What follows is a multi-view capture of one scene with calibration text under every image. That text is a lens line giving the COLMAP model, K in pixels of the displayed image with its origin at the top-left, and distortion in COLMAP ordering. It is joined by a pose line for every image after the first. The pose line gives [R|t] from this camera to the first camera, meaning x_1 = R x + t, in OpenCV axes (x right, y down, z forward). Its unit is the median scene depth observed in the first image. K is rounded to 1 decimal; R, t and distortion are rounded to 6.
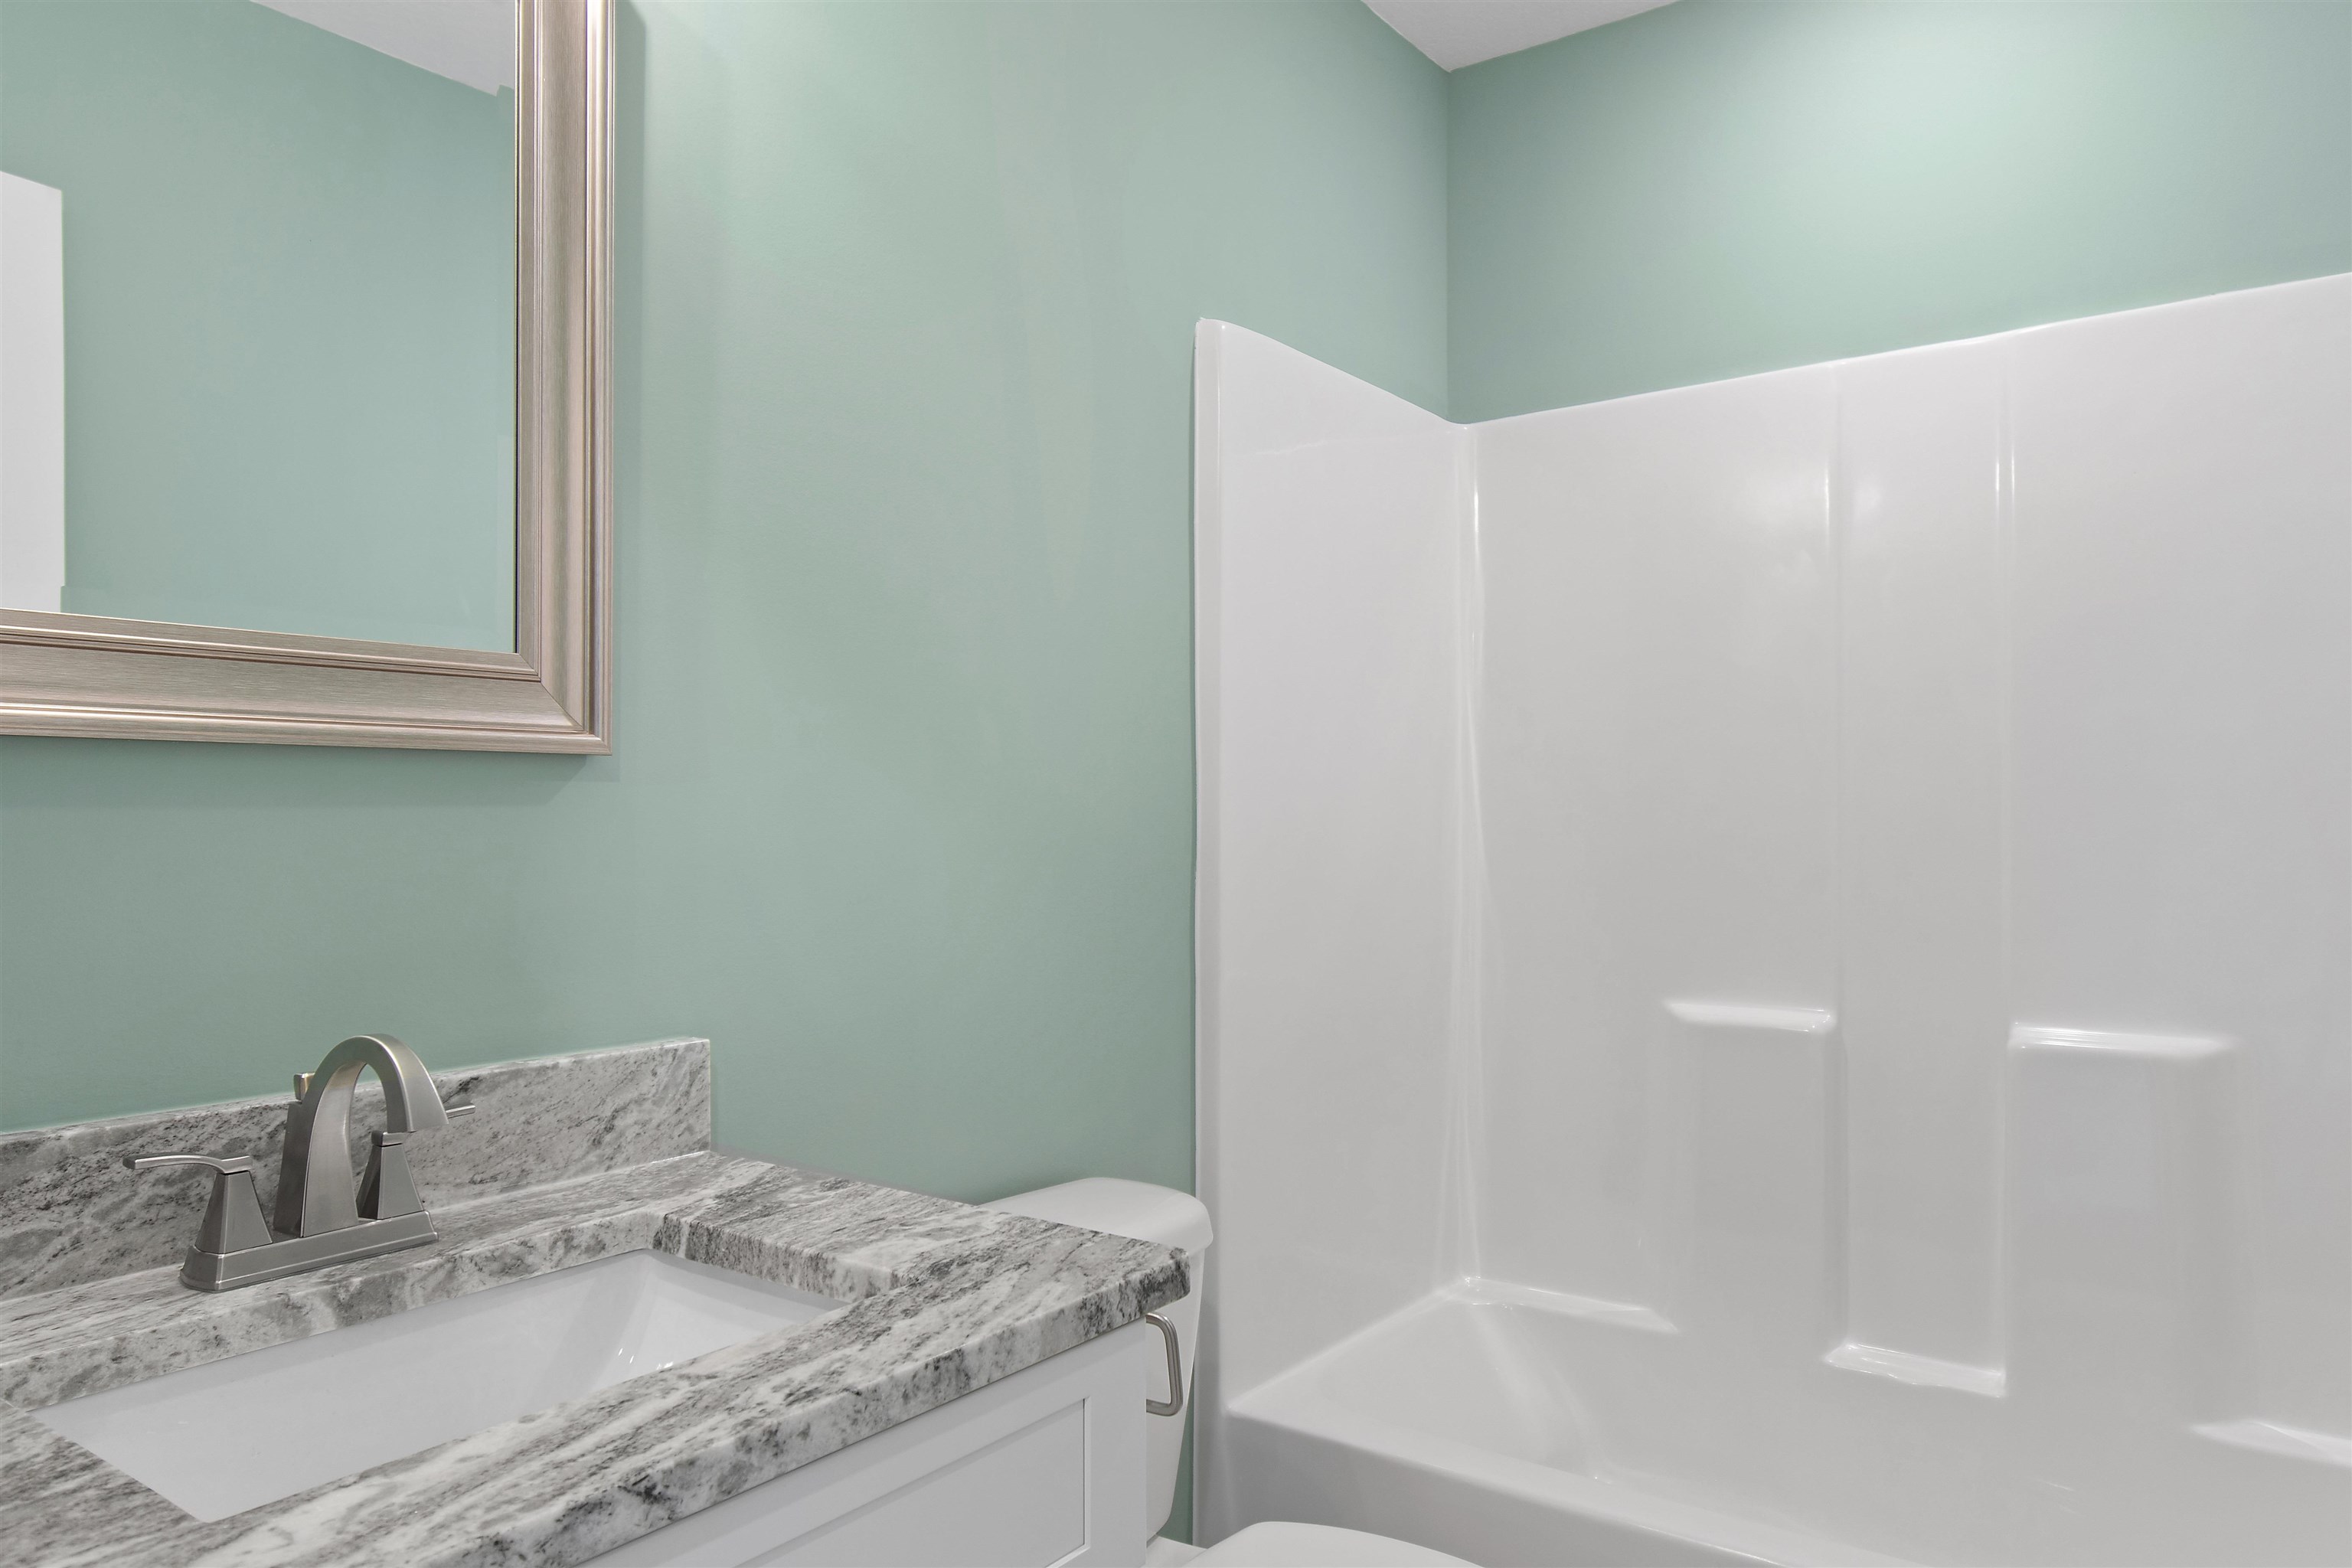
lens RADIAL K [[1538.4, 0, 1175.1], [0, 1538.4, 814.1], [0, 0, 1]] dist [-0.002641, -0.000646]
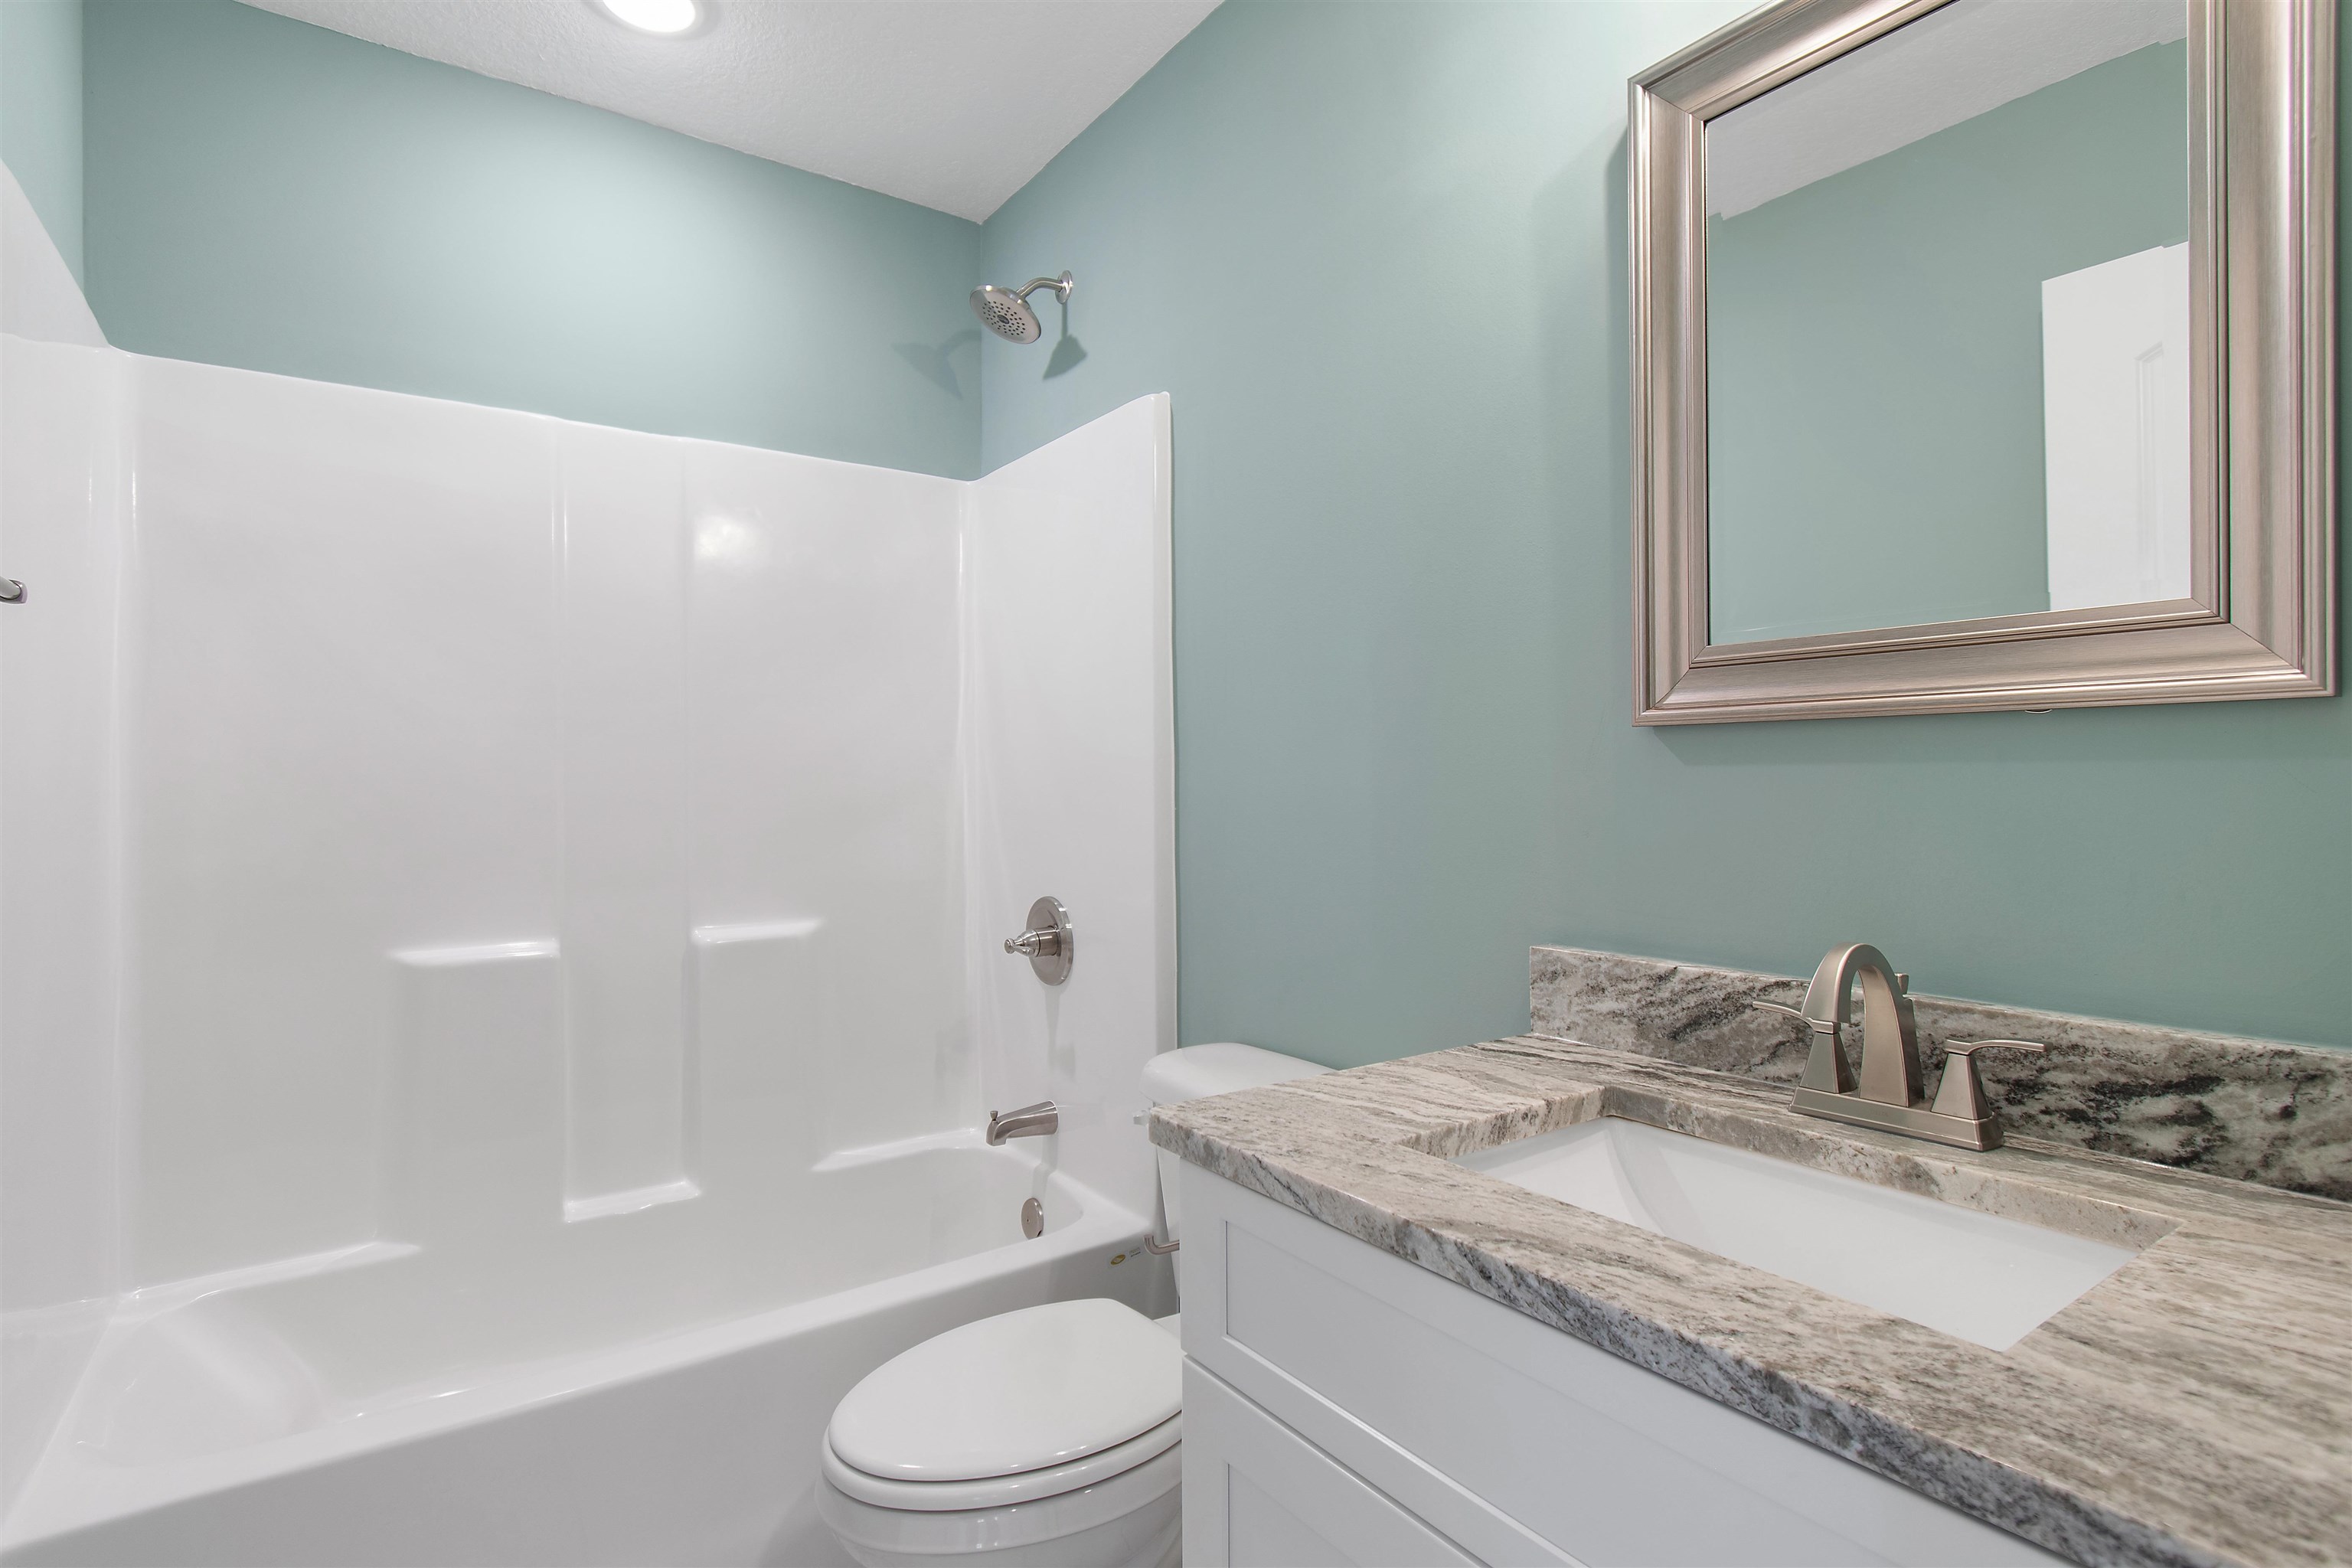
lens RADIAL K [[1158.2, 0, 1176.0], [0, 1158.2, 784.0], [0, 0, 1]] dist [0.003253, 0.000192]
pose [[0.323064, 0.000078, 0.946377, -0.302531], [0.002370, 0.999997, -0.000891, 0.003852], [-0.946374, 0.002530, 0.323063, 0.224825]]
